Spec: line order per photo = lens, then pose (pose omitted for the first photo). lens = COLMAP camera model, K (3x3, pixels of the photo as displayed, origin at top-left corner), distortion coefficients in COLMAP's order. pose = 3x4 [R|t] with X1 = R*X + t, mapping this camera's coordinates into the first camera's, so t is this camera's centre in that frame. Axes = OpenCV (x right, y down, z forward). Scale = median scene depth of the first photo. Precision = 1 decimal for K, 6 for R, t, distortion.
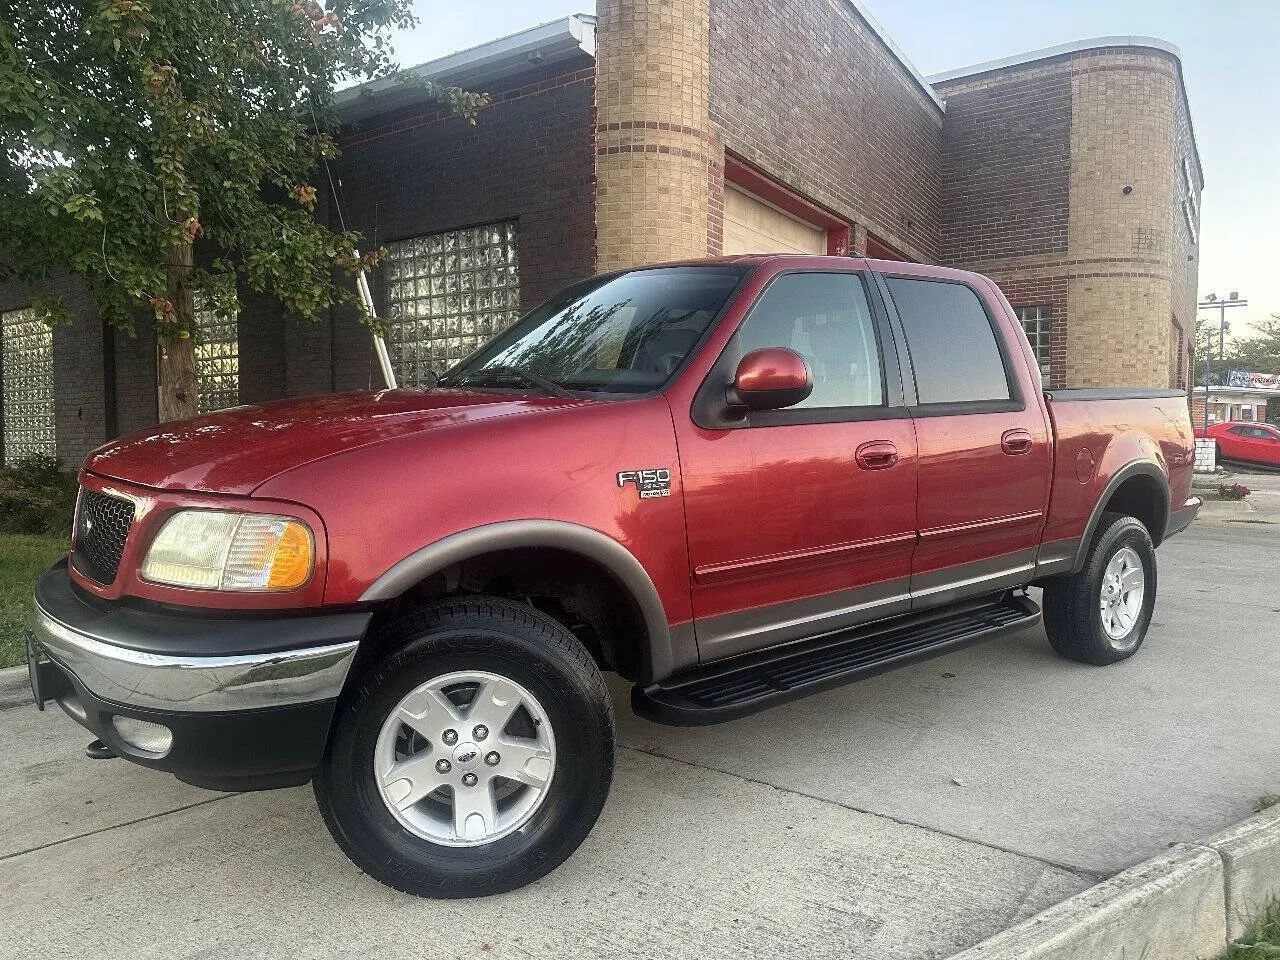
lens RADIAL K [[927.0, 0, 647.1], [0, 927.0, 472.4], [0, 0, 1]] dist [0.055372, -0.058736]
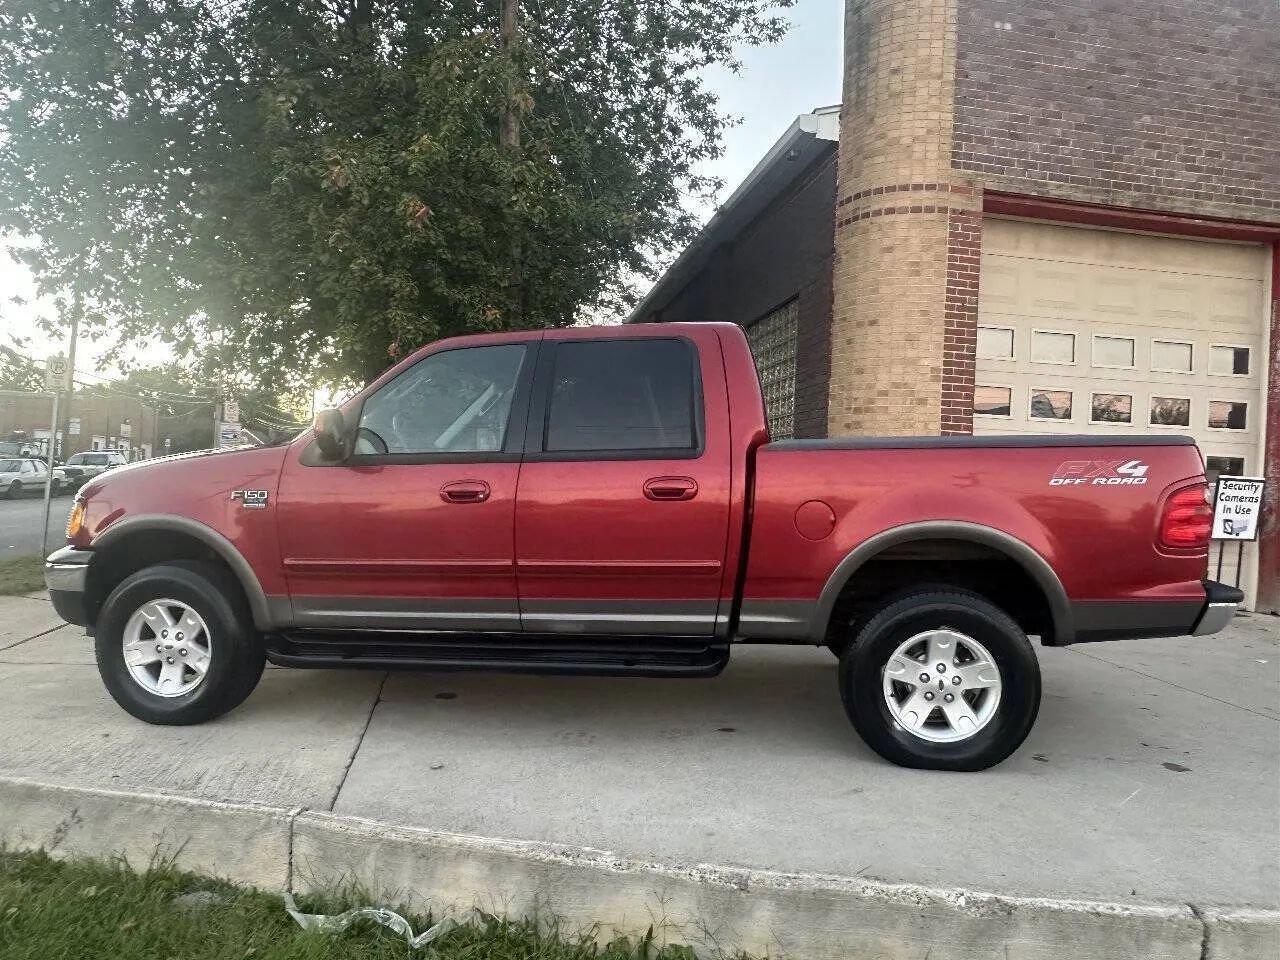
lens RADIAL K [[879.0, 0, 643.3], [0, 879.0, 478.9], [0, 0, 1]] dist [-0.001159, -0.000952]
pose [[0.674959, 0.018062, -0.737634, 1.086550], [-0.060451, 0.997693, -0.030884, -0.012822], [0.735374, 0.065436, 0.674494, 0.334091]]
